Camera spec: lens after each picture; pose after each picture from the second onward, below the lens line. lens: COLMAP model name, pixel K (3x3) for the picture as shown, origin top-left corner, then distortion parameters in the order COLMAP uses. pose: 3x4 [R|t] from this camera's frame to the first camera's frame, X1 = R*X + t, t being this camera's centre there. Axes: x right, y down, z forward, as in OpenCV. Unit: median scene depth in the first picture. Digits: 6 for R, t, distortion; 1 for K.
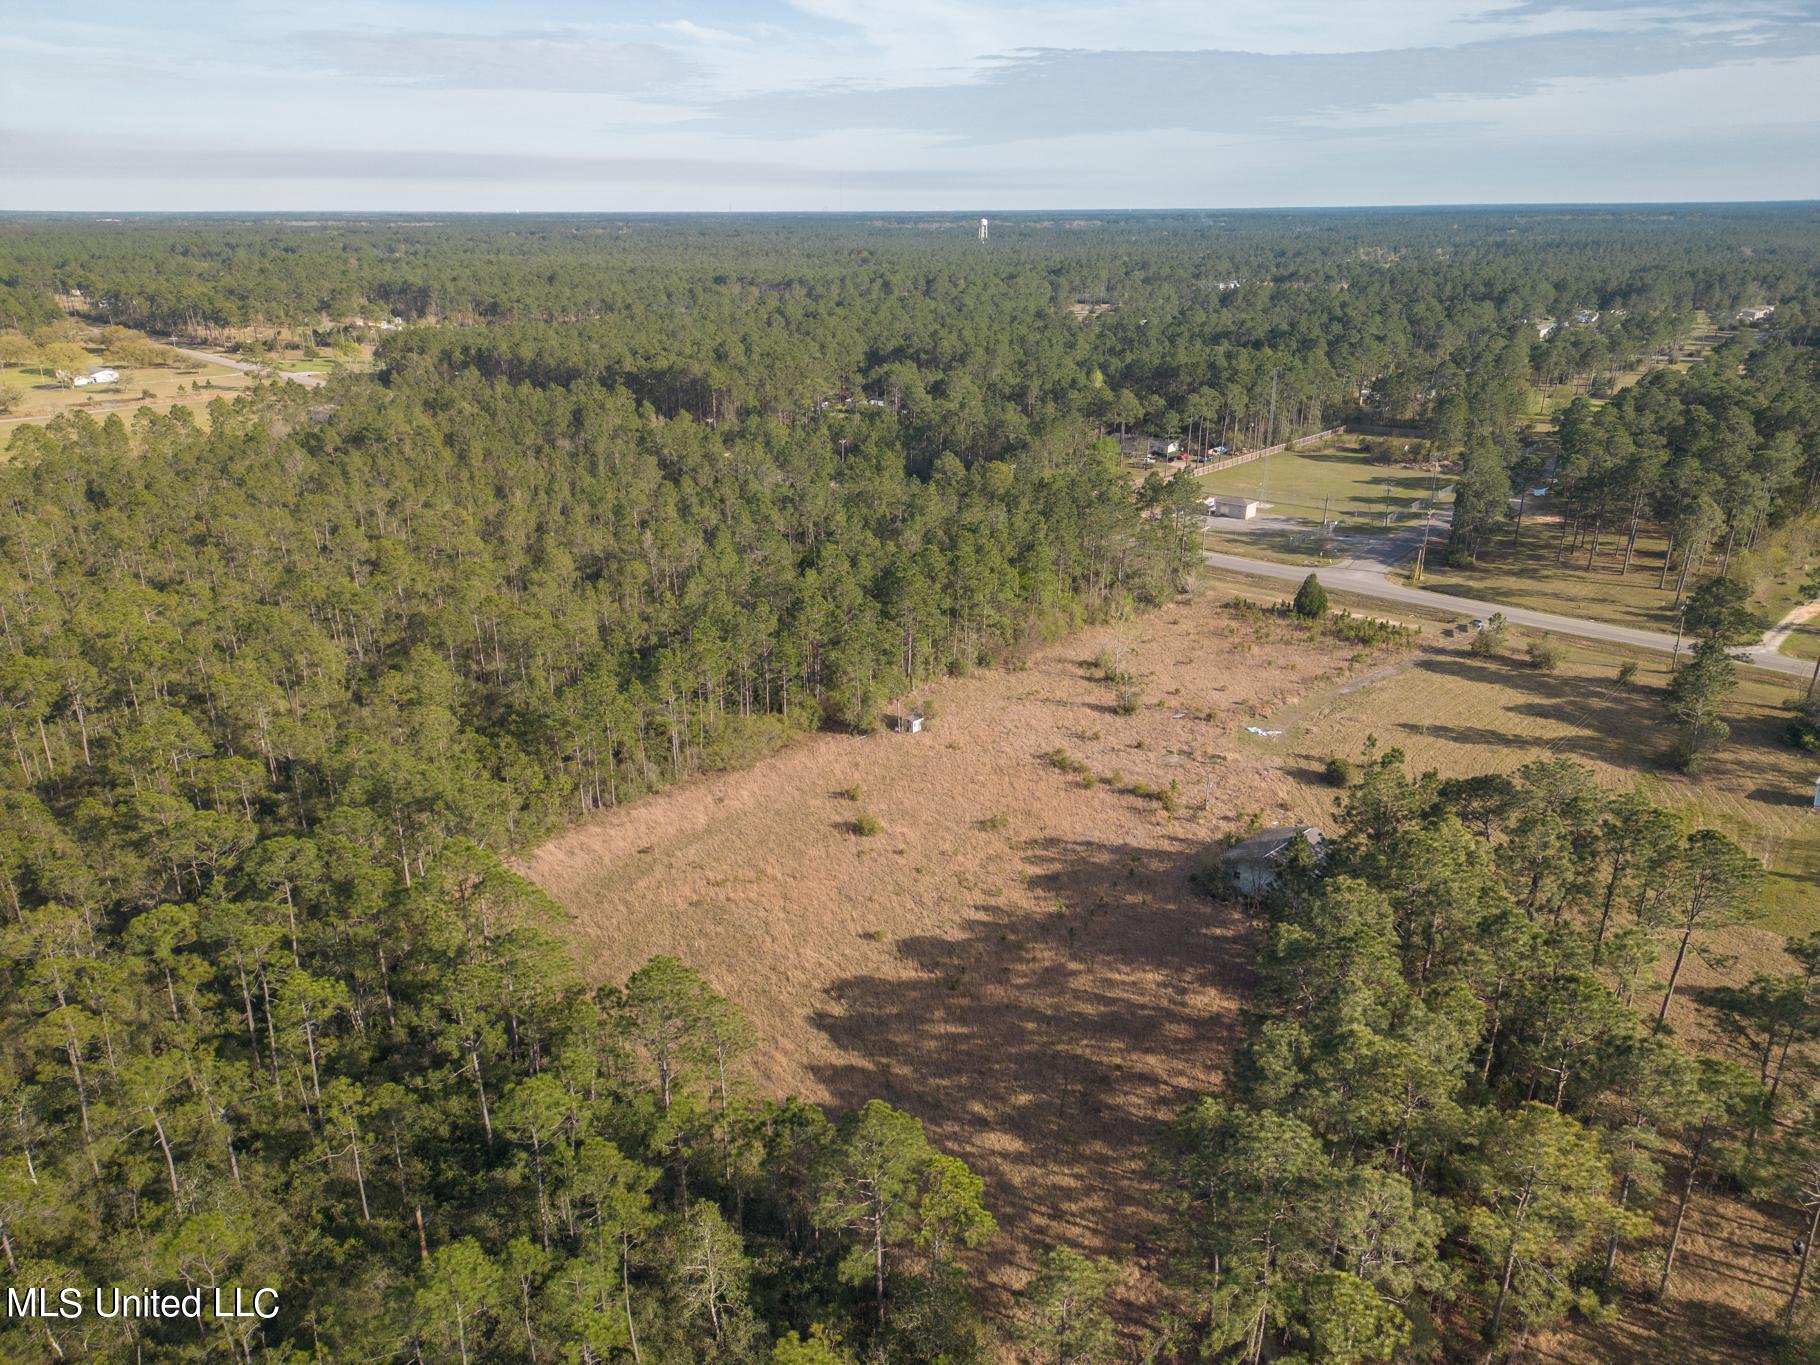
lens RADIAL K [[1266.8, 0, 903.0], [0, 1266.8, 683.1], [0, 0, 1]] dist [0.076334, -0.074493]
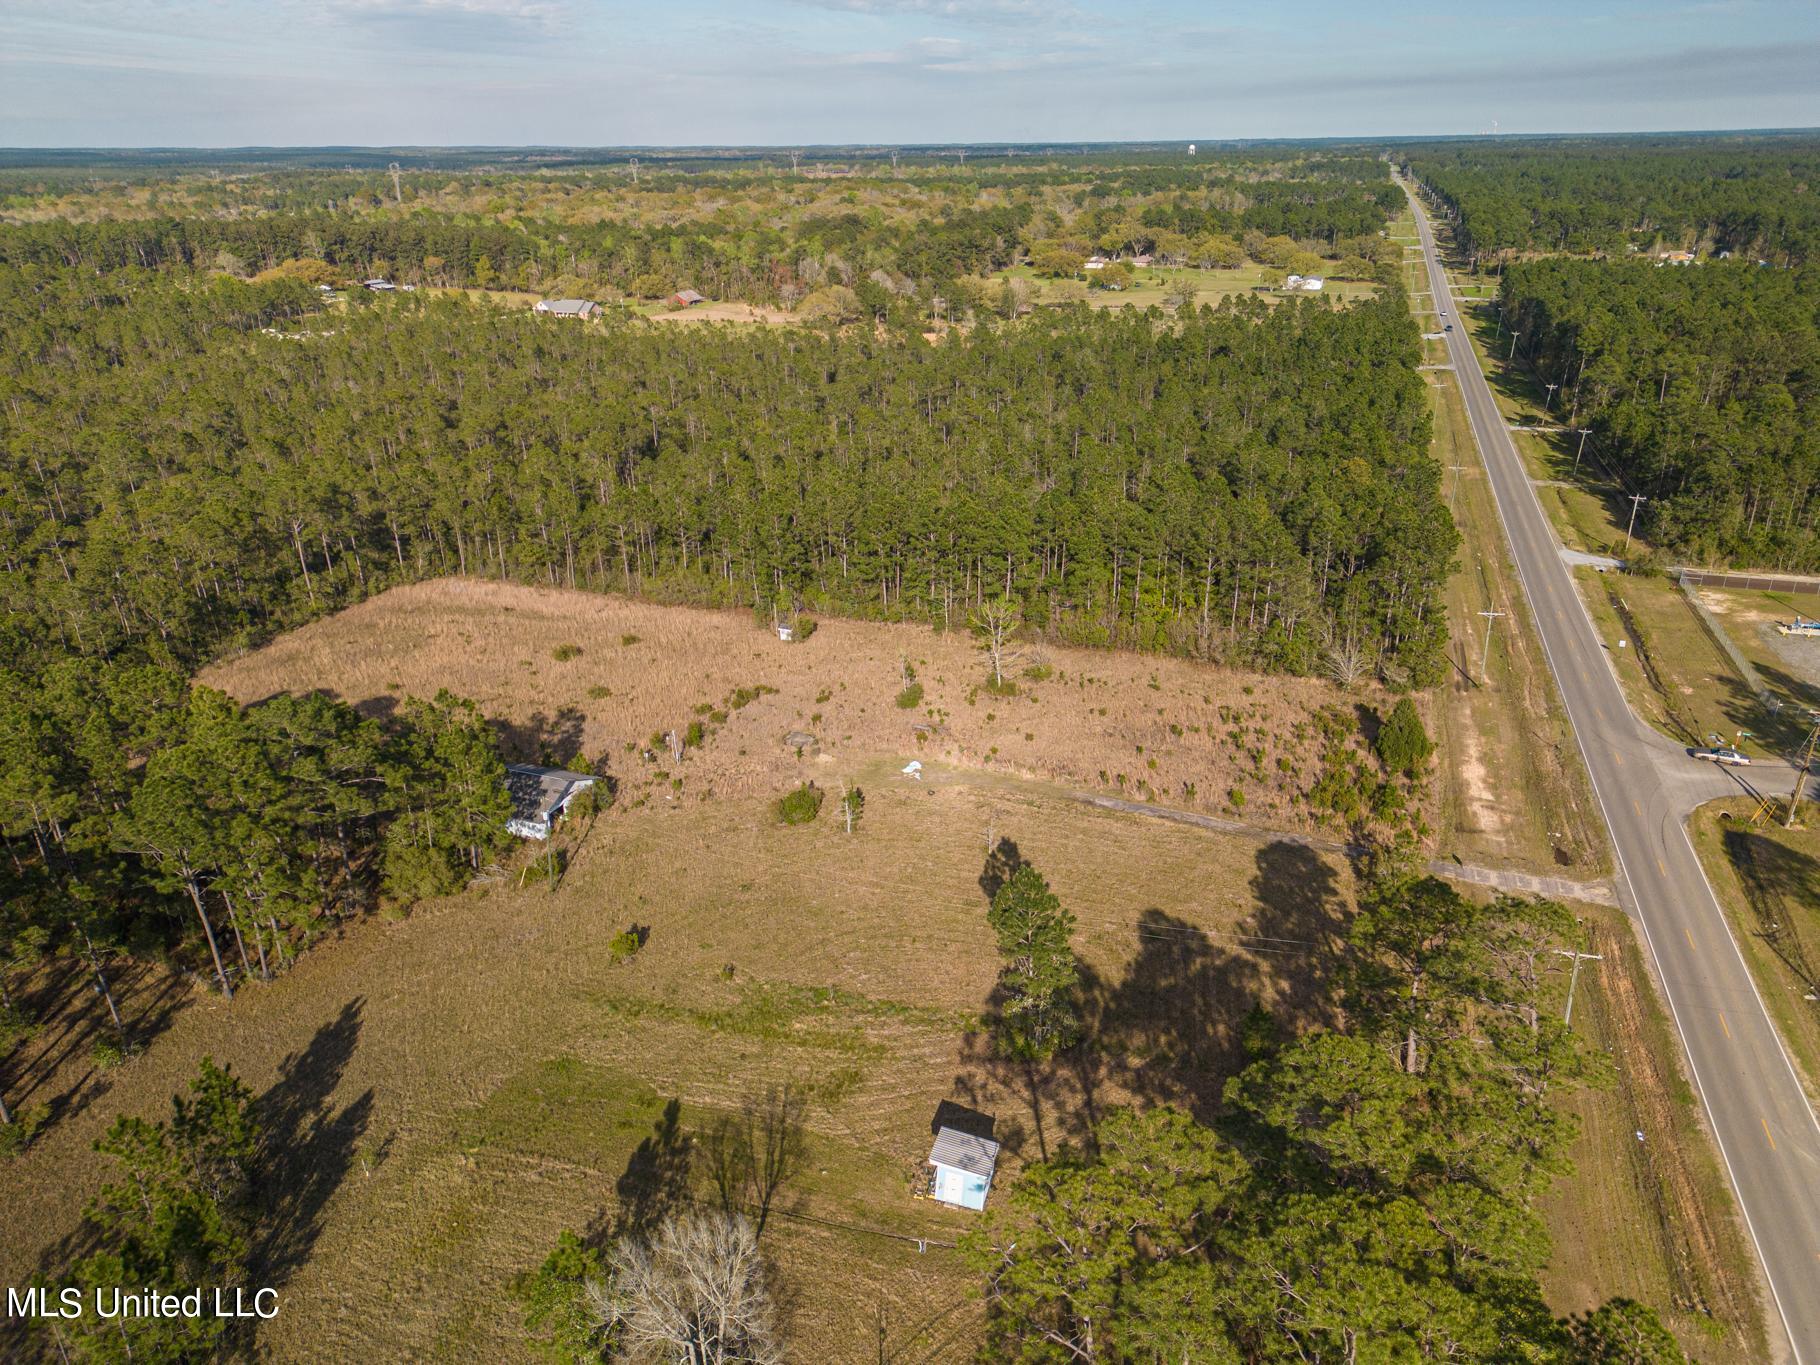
lens RADIAL K [[1261.6, 0, 902.4], [0, 1261.6, 684.6], [0, 0, 1]] dist [0.059758, -0.038824]
pose [[0.418102, 0.357741, -0.834992, 0.838895], [-0.308907, 0.920403, 0.239656, -0.186652], [0.854264, 0.157734, 0.495331, 0.492307]]
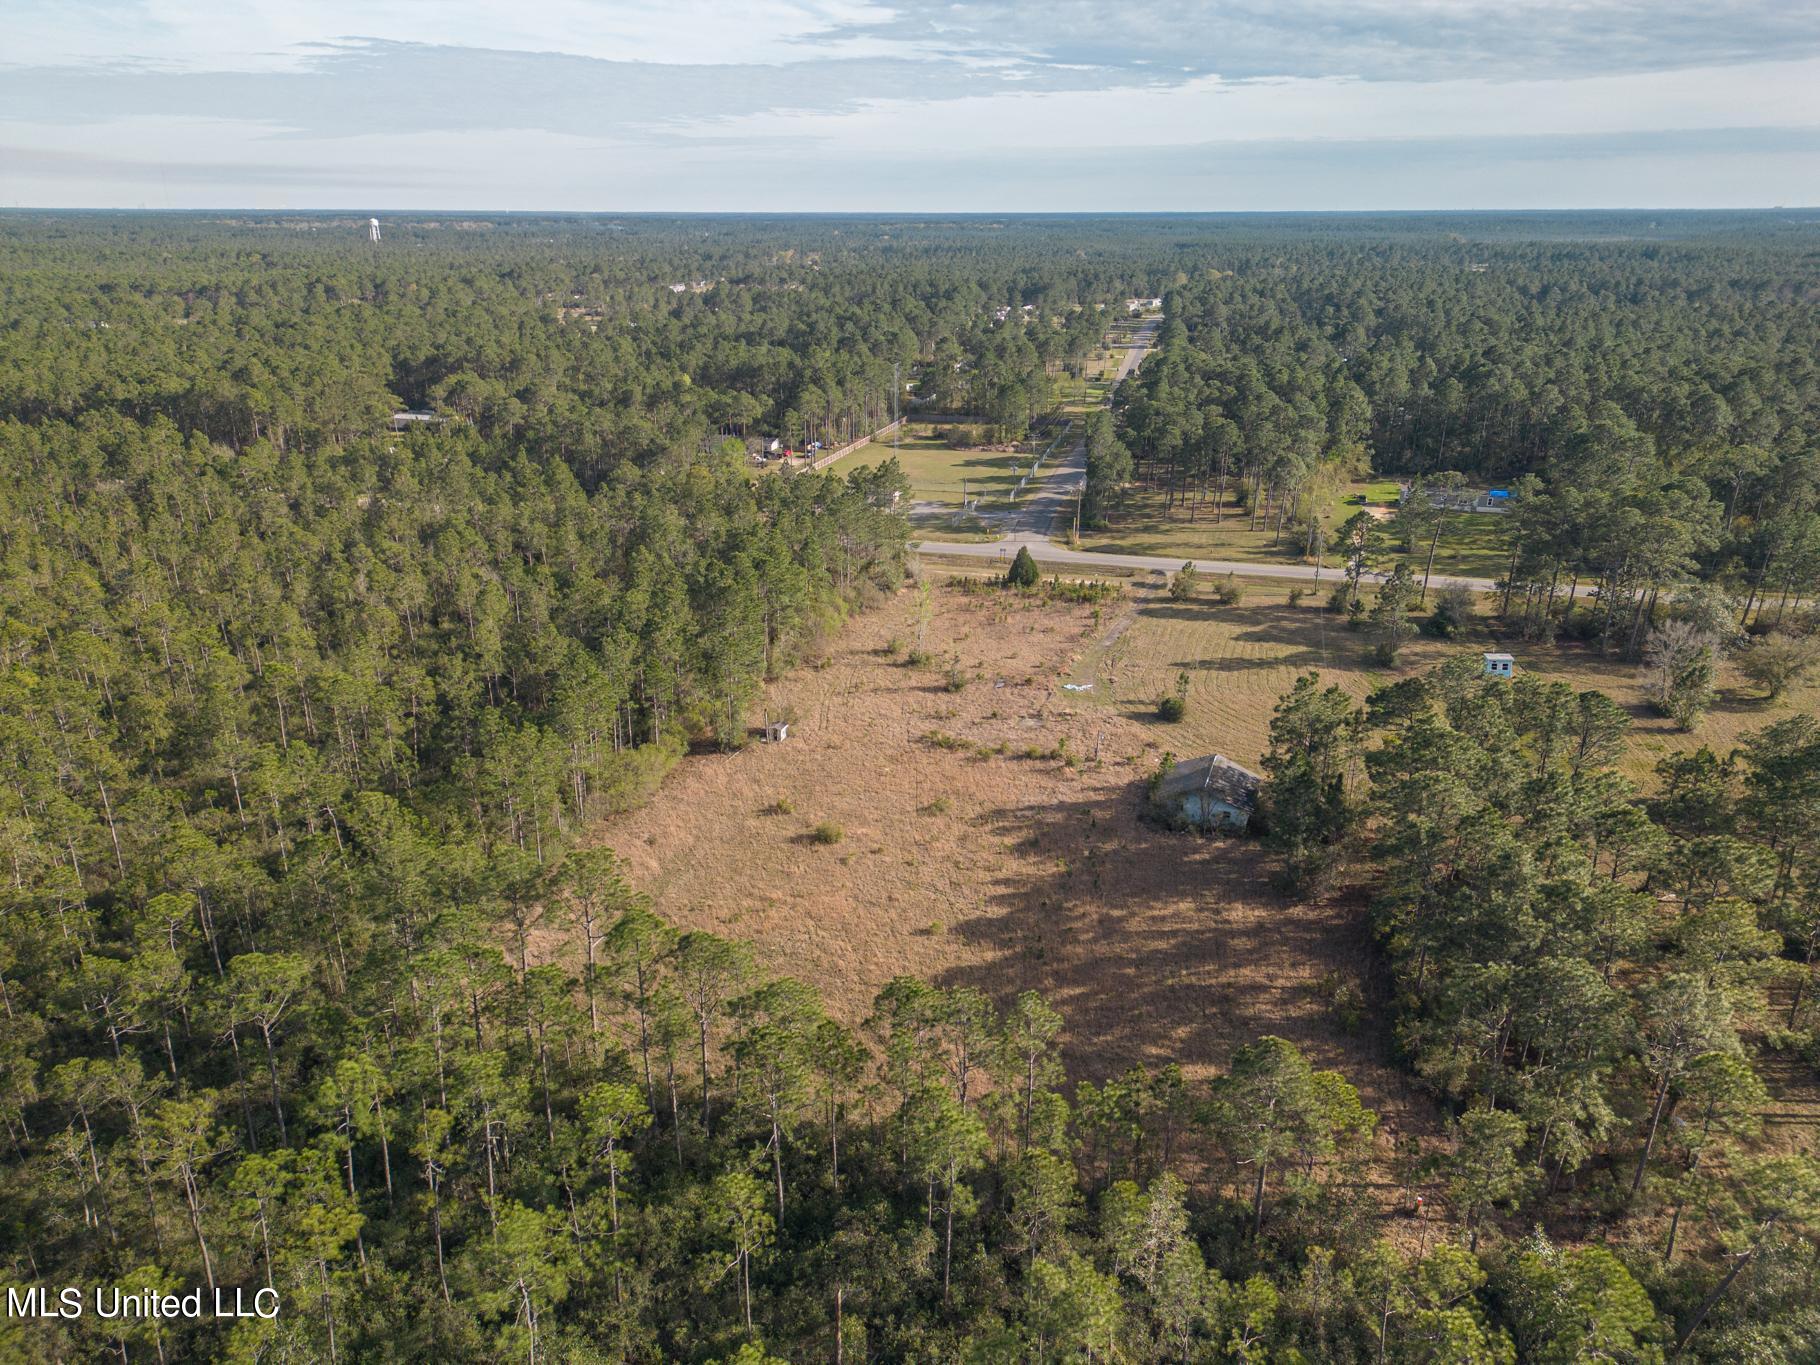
lens RADIAL K [[1266.8, 0, 903.0], [0, 1266.8, 683.1], [0, 0, 1]] dist [0.076334, -0.074493]
pose [[0.900539, -0.146310, 0.409417, -0.266219], [0.147338, 0.988654, 0.029227, -0.017594], [-0.409048, 0.034003, 0.911879, 0.048927]]
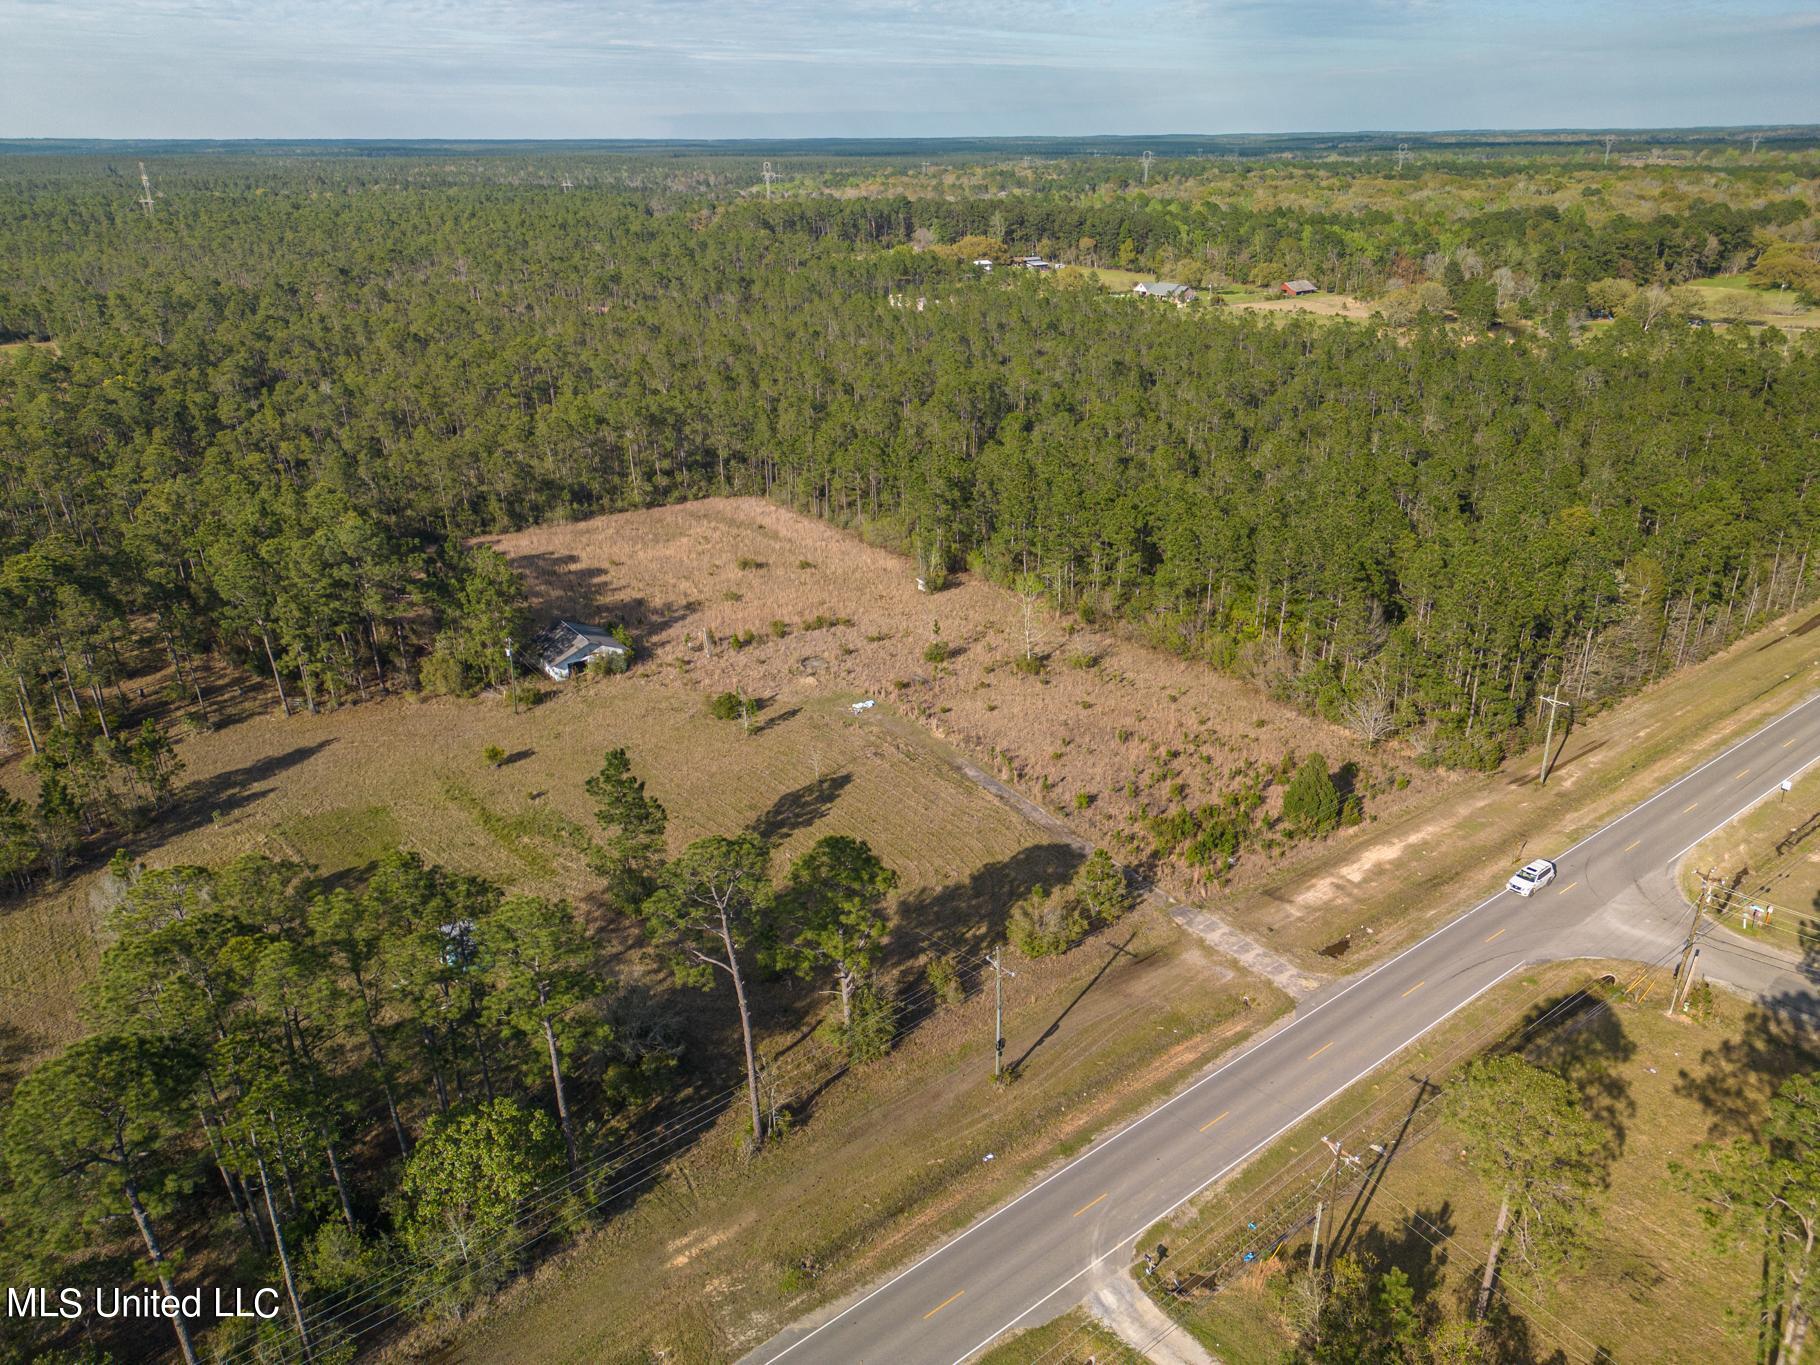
lens RADIAL K [[1252.8, 0, 907.7], [0, 1252.8, 709.2], [0, 0, 1]] dist [0.040529, -0.024712]
pose [[-0.149933, 0.415623, -0.897094, 0.963514], [-0.336097, 0.831890, 0.441586, -0.330615], [0.929817, 0.367719, 0.014962, 0.885958]]
